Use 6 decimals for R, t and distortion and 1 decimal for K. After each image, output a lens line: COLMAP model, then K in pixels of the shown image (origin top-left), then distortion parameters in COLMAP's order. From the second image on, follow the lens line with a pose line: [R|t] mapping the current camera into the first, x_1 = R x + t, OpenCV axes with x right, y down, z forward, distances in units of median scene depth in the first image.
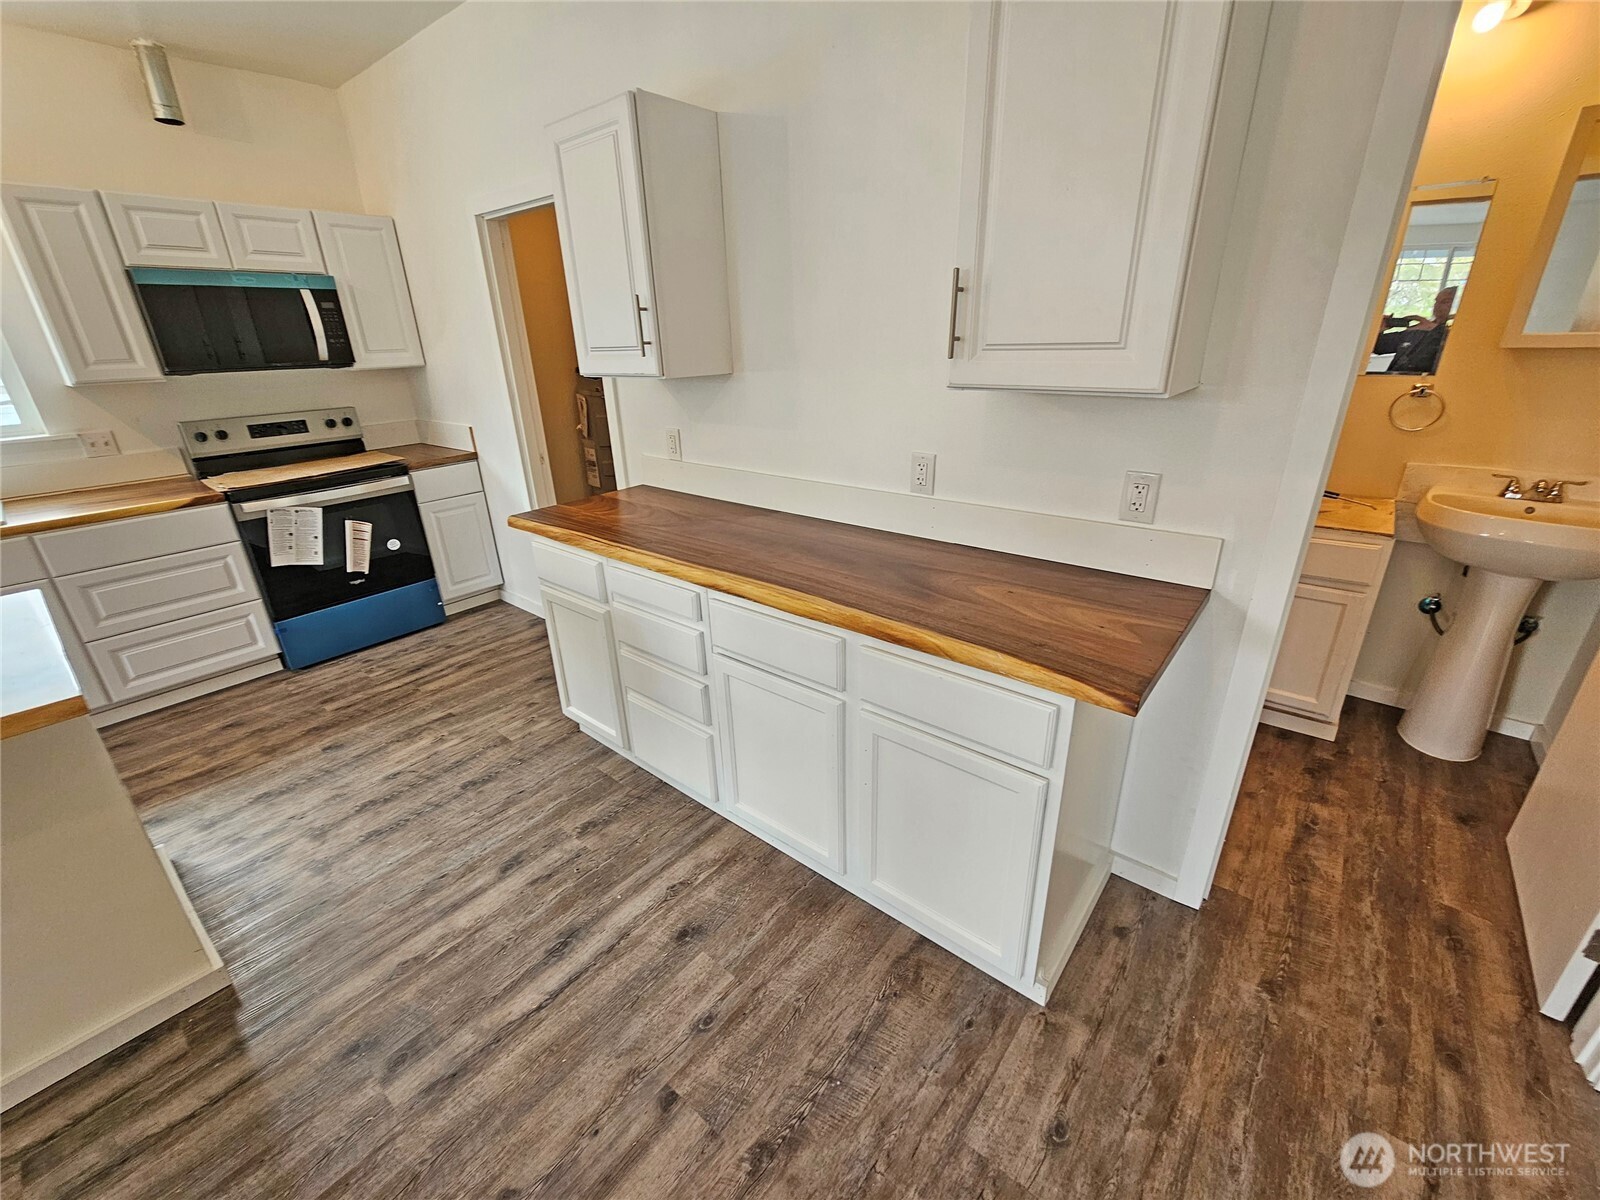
lens RADIAL K [[660.1, 0, 791.5], [0, 660.1, 592.6], [0, 0, 1]] dist [0.006873, 0.000872]
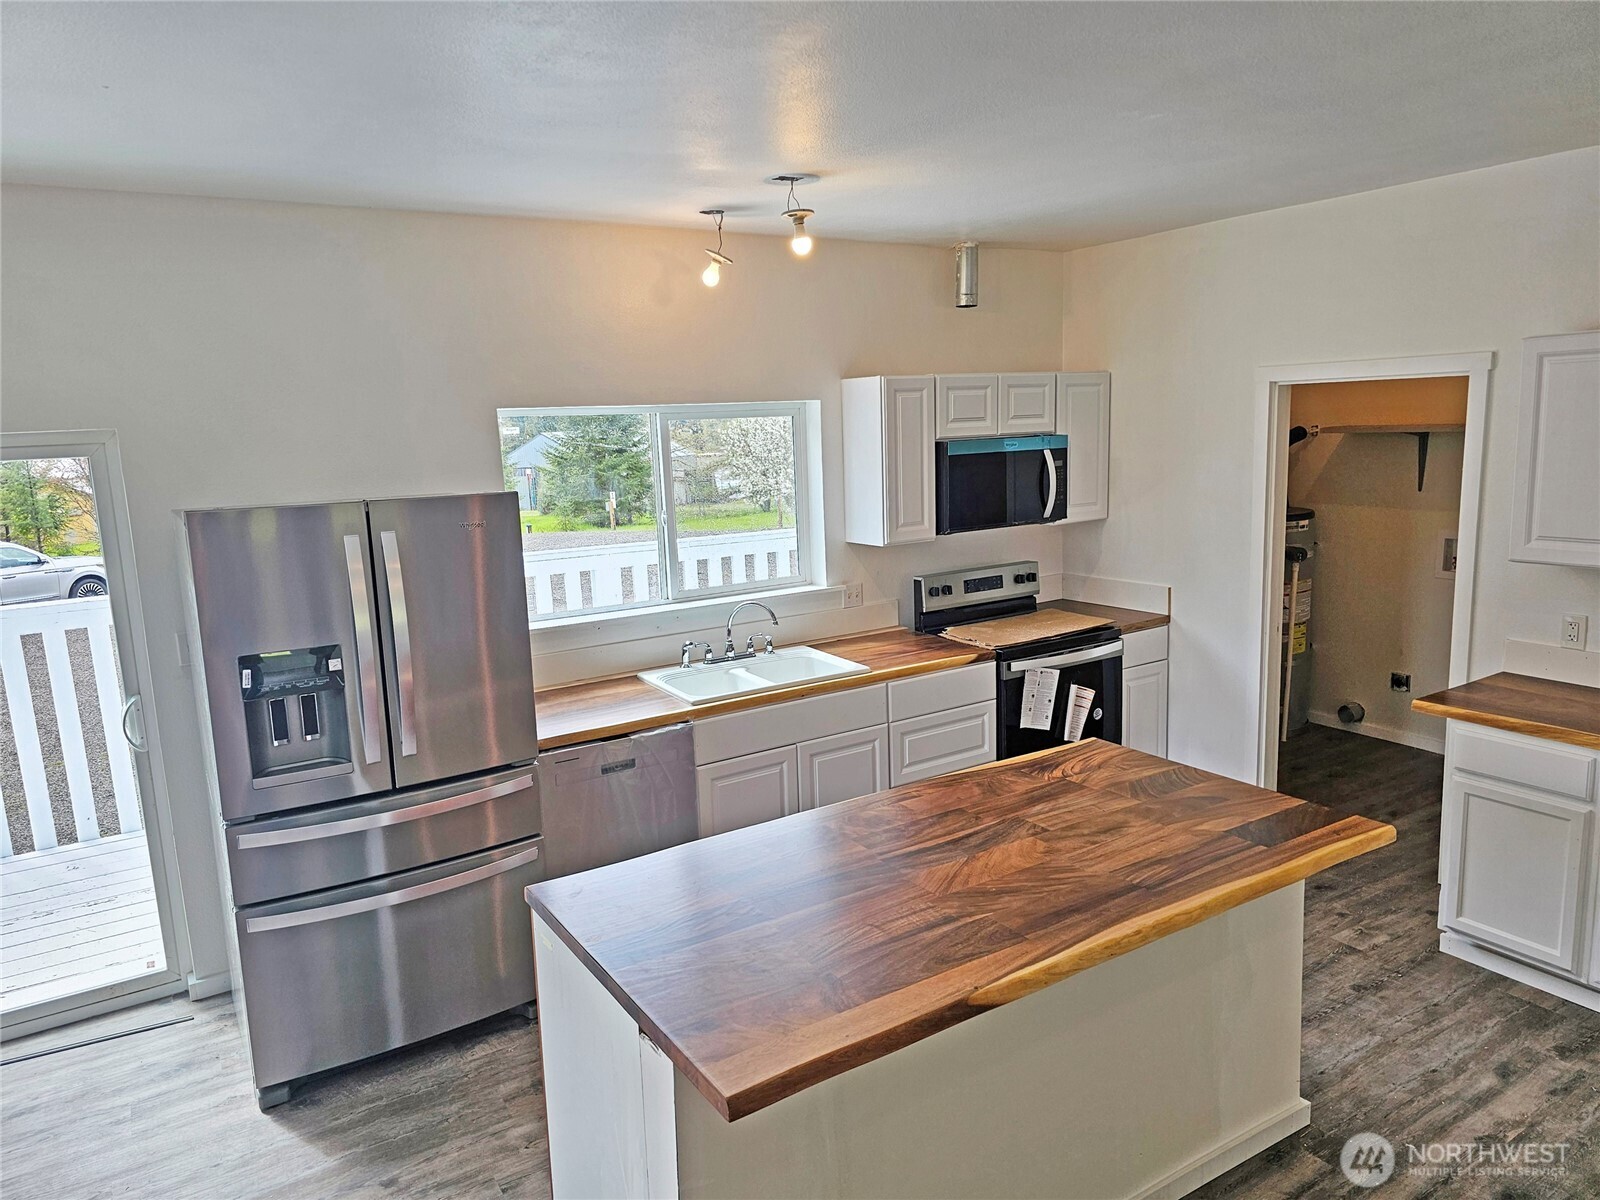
lens RADIAL K [[1065.8, 0, 789.3], [0, 1065.8, 594.9], [0, 0, 1]] dist [0.038416, -0.026382]
pose [[0.950896, 0.045966, -0.306077, -0.605492], [-0.106057, 0.977432, -0.182699, 0.085618], [0.290772, 0.206189, 0.934311, -0.555174]]
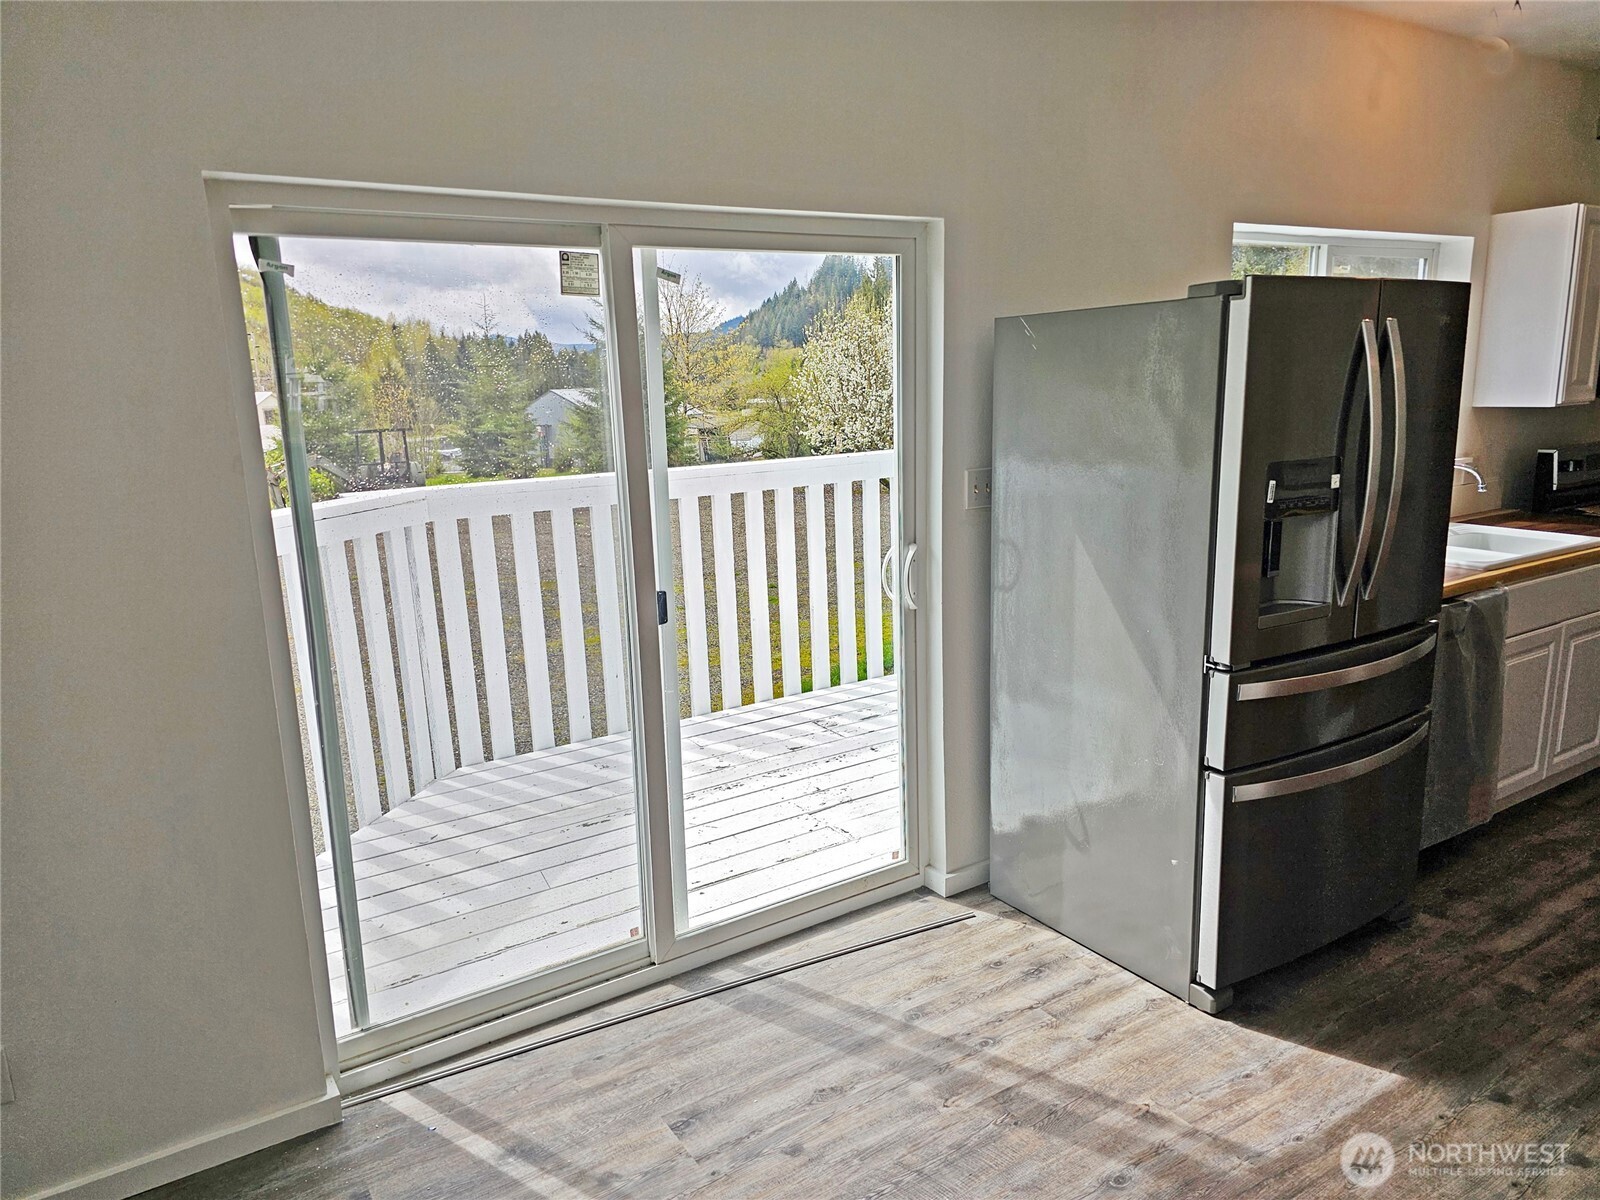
lens RADIAL K [[1065.8, 0, 737.6], [0, 1065.8, 611.9], [0, 0, 1]] dist [0.038416, -0.026382]
pose [[0.944618, 0.065920, -0.321482, -1.448253], [-0.114603, 0.984205, -0.134930, 0.266821], [0.307510, 0.164300, 0.937253, -0.618446]]
